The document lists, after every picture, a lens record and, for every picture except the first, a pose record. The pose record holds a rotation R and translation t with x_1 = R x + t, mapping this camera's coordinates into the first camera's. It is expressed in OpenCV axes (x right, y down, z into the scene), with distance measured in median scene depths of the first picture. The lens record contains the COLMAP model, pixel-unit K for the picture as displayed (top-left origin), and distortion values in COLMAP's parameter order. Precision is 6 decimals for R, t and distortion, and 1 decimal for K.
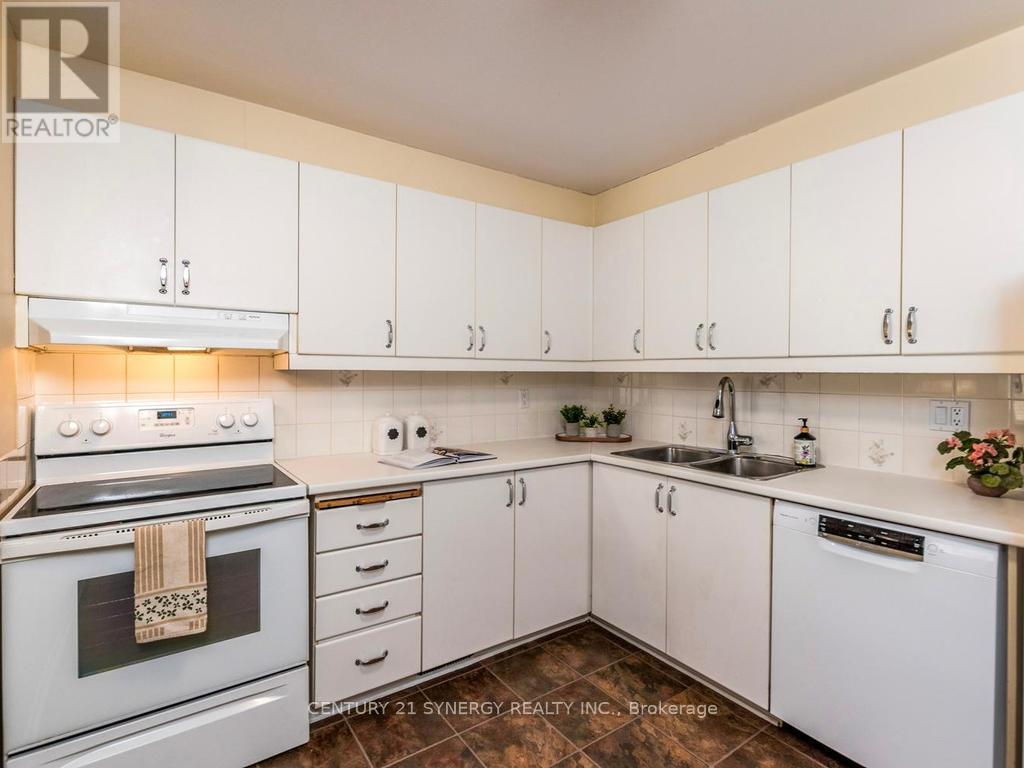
lens RADIAL K [[513.8, 0, 507.9], [0, 513.8, 379.5], [0, 0, 1]] dist [0.001632, -0.000297]
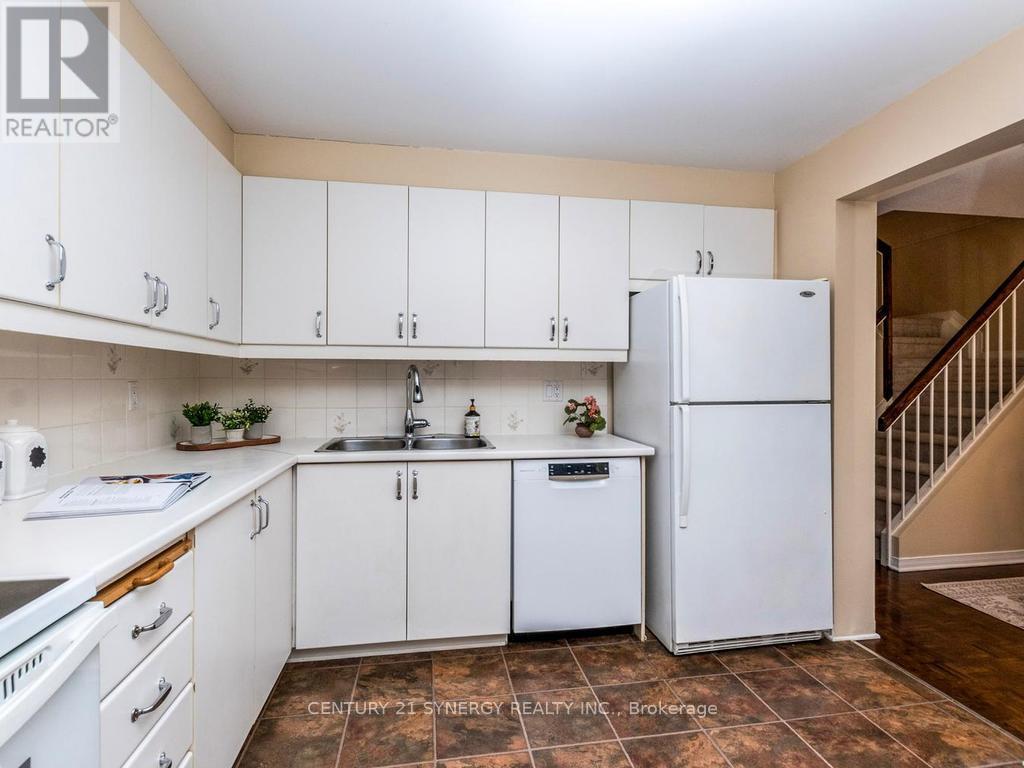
lens RADIAL K [[527.7, 0, 512.0], [0, 527.7, 384.0], [0, 0, 1]] dist [0.000481, -0.000369]
pose [[0.426648, -0.009529, 0.904368, -0.529899], [0.010423, 0.999930, 0.005619, 0.034302], [-0.904358, 0.007029, 0.426718, 0.381479]]
